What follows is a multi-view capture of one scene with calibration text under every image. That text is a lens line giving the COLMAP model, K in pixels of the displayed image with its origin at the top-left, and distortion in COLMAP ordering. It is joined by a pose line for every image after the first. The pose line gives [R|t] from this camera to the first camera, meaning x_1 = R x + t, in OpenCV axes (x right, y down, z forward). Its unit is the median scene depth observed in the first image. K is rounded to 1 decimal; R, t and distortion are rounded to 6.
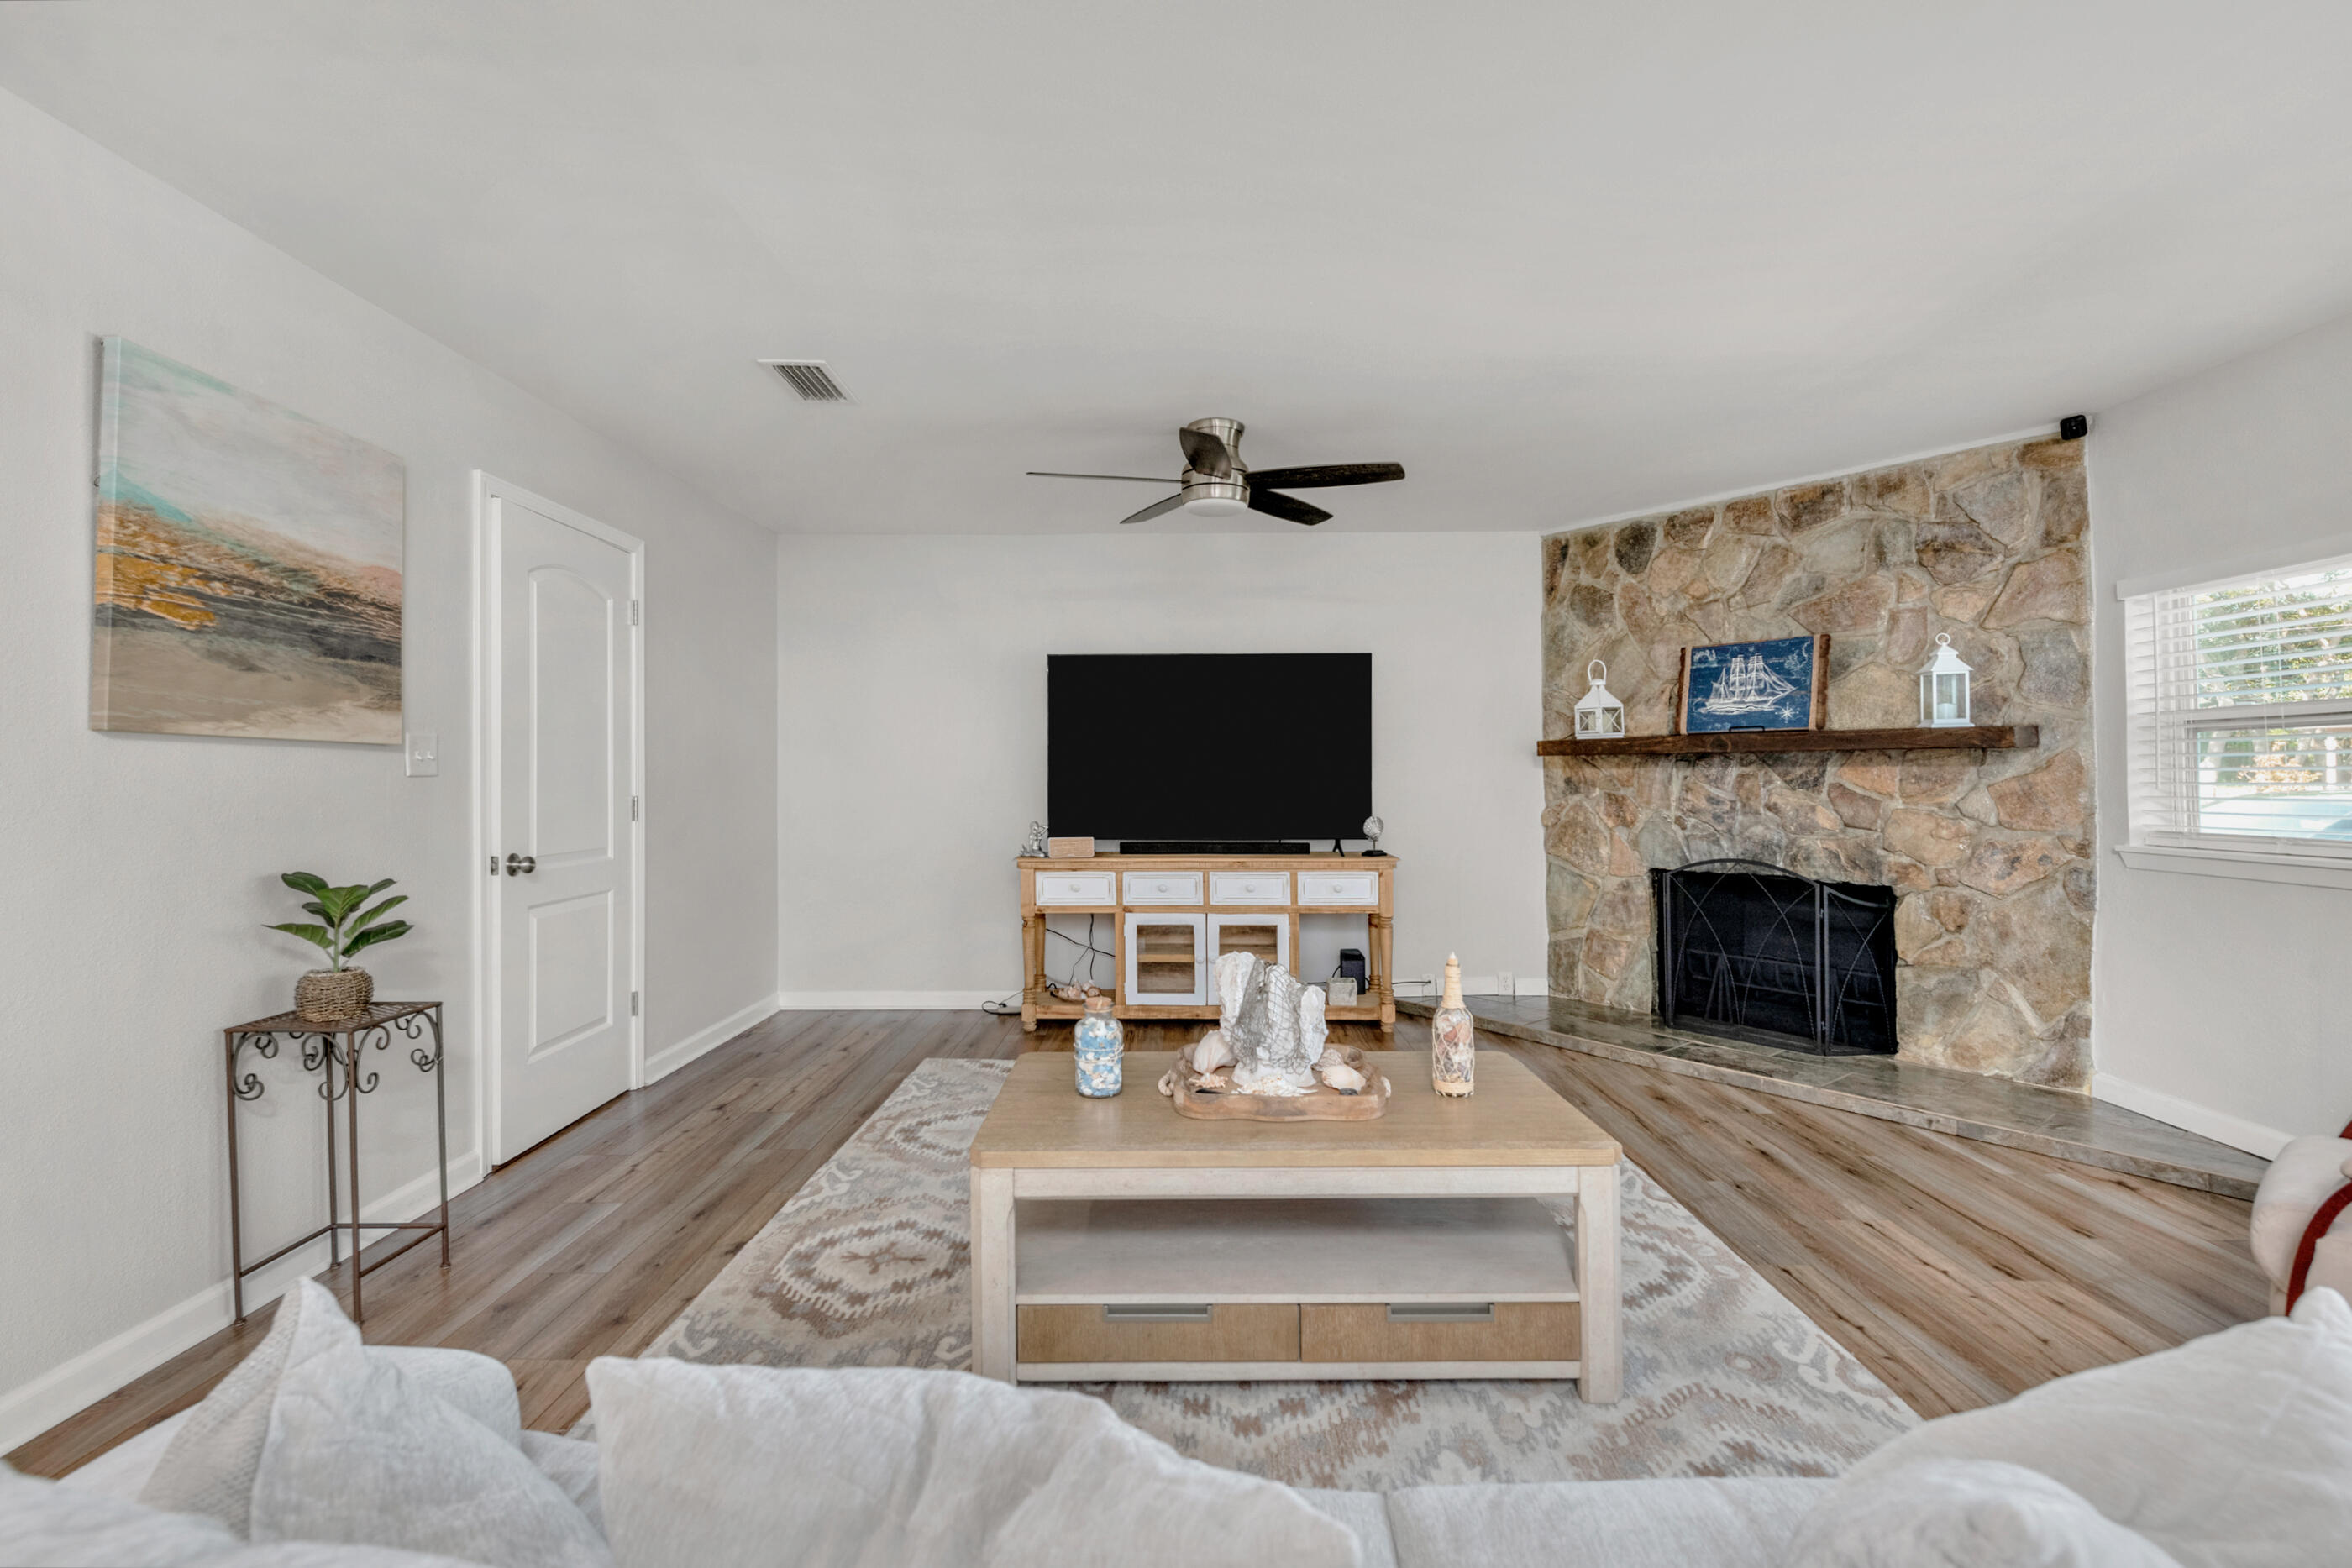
lens RADIAL K [[1127.9, 0, 1208.1], [0, 1127.9, 785.1], [0, 0, 1]] dist [0.008976, -0.003368]
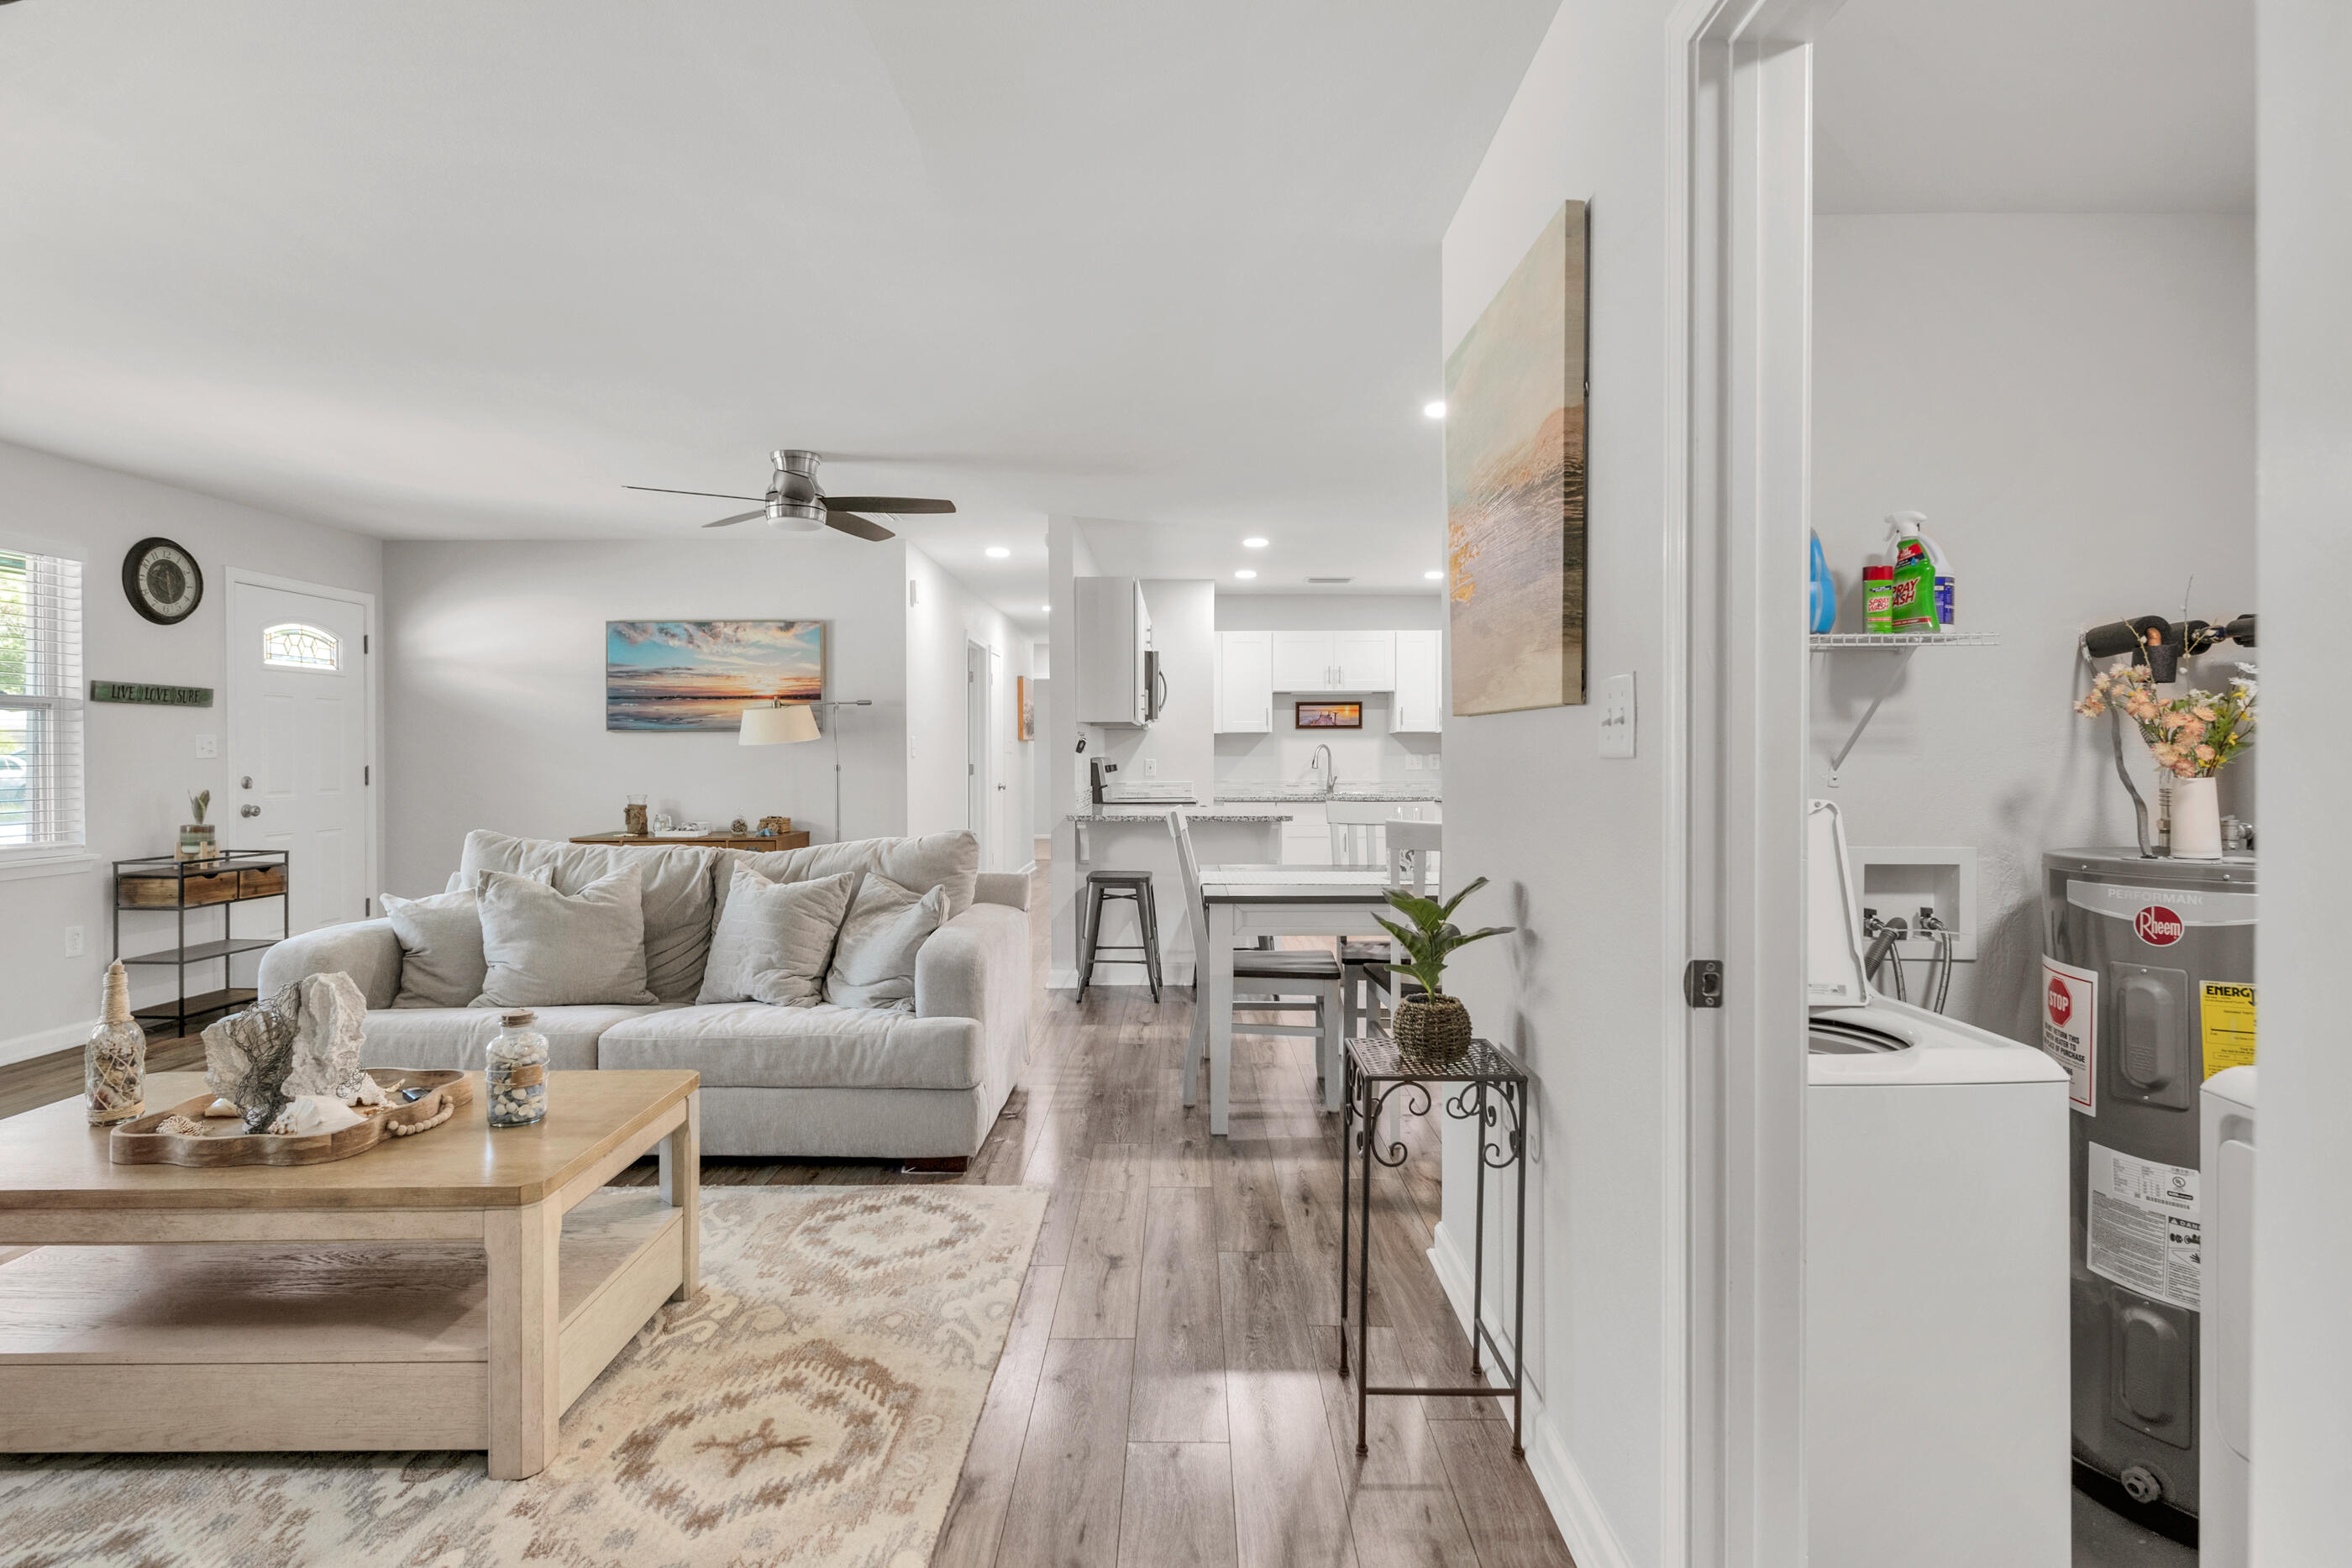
lens RADIAL K [[1163.4, 0, 1160.4], [0, 1163.4, 757.3], [0, 0, 1]] dist [0.002636, -0.003550]
pose [[-0.999839, 0.001595, 0.017862, -0.350255], [0.001723, 0.999973, 0.007177, -0.009342], [-0.017850, 0.007206, -0.999815, 1.082929]]
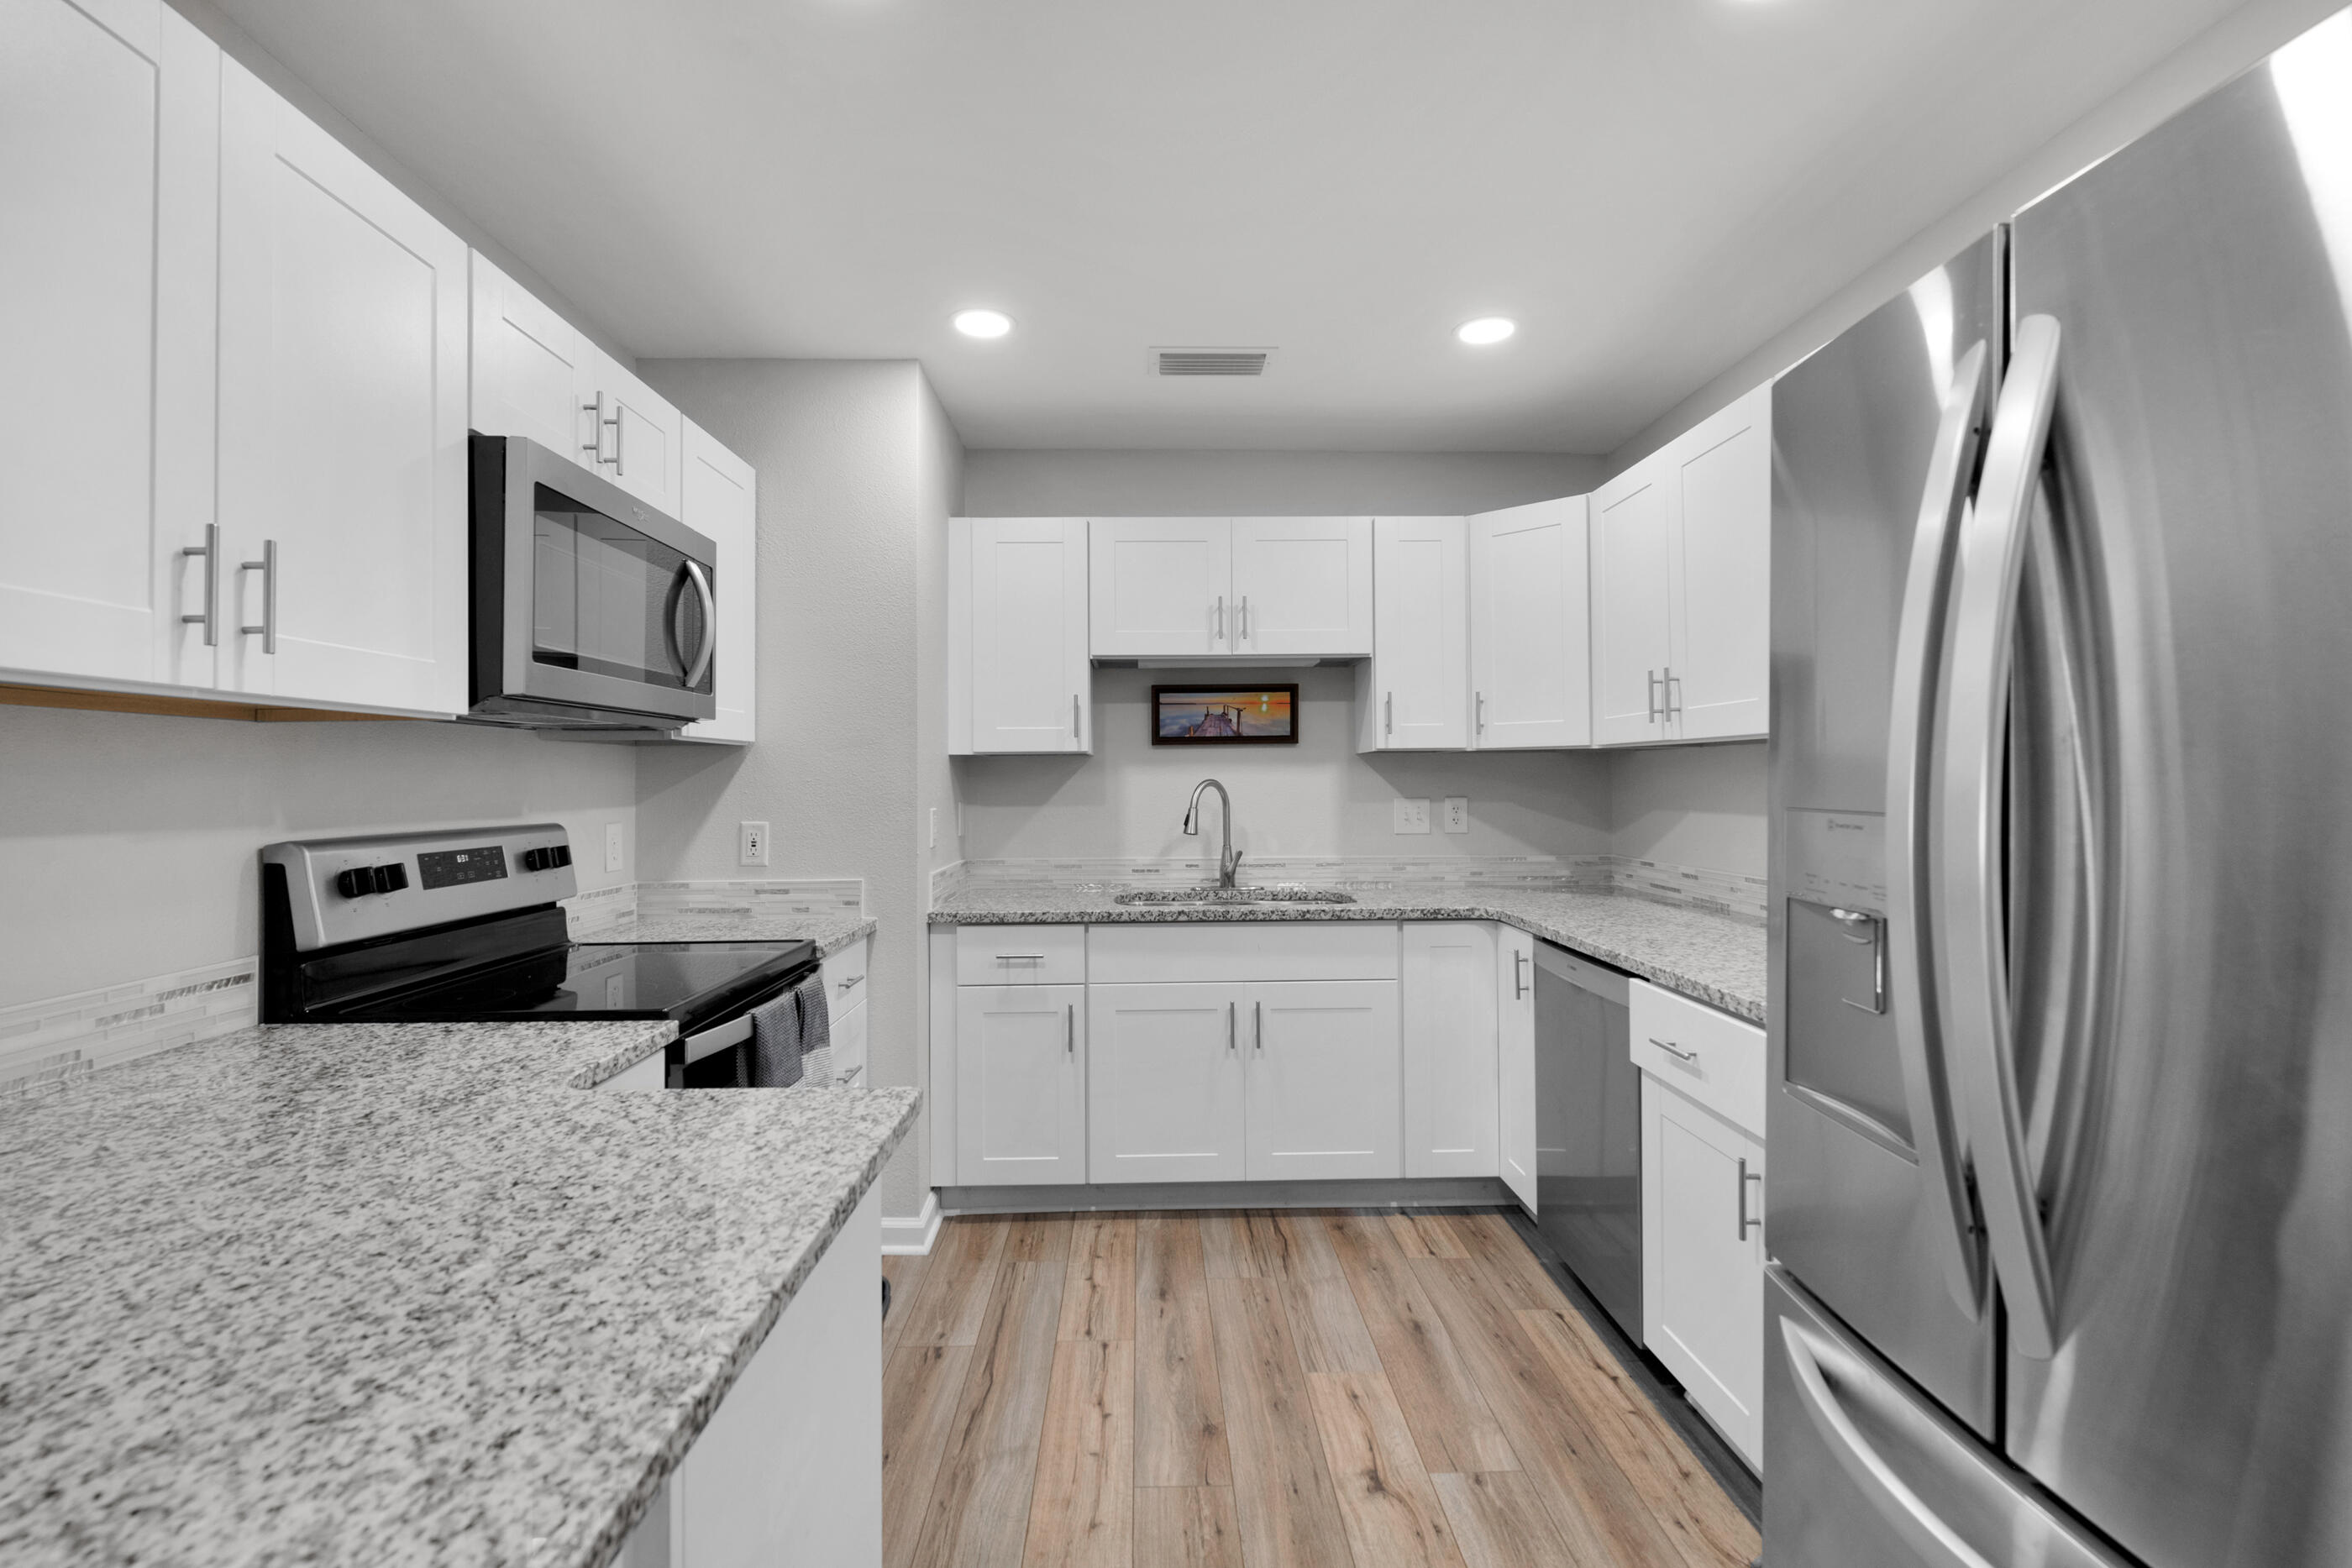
lens RADIAL K [[1041.4, 0, 1175.5], [0, 1041.4, 770.1], [0, 0, 1]] dist [0.000240, 0.000028]
pose [[-0.999372, 0.008764, -0.034332, -0.546859], [0.009036, 0.999929, -0.007773, -0.017988], [0.034261, -0.008078, -0.999380, -0.171405]]
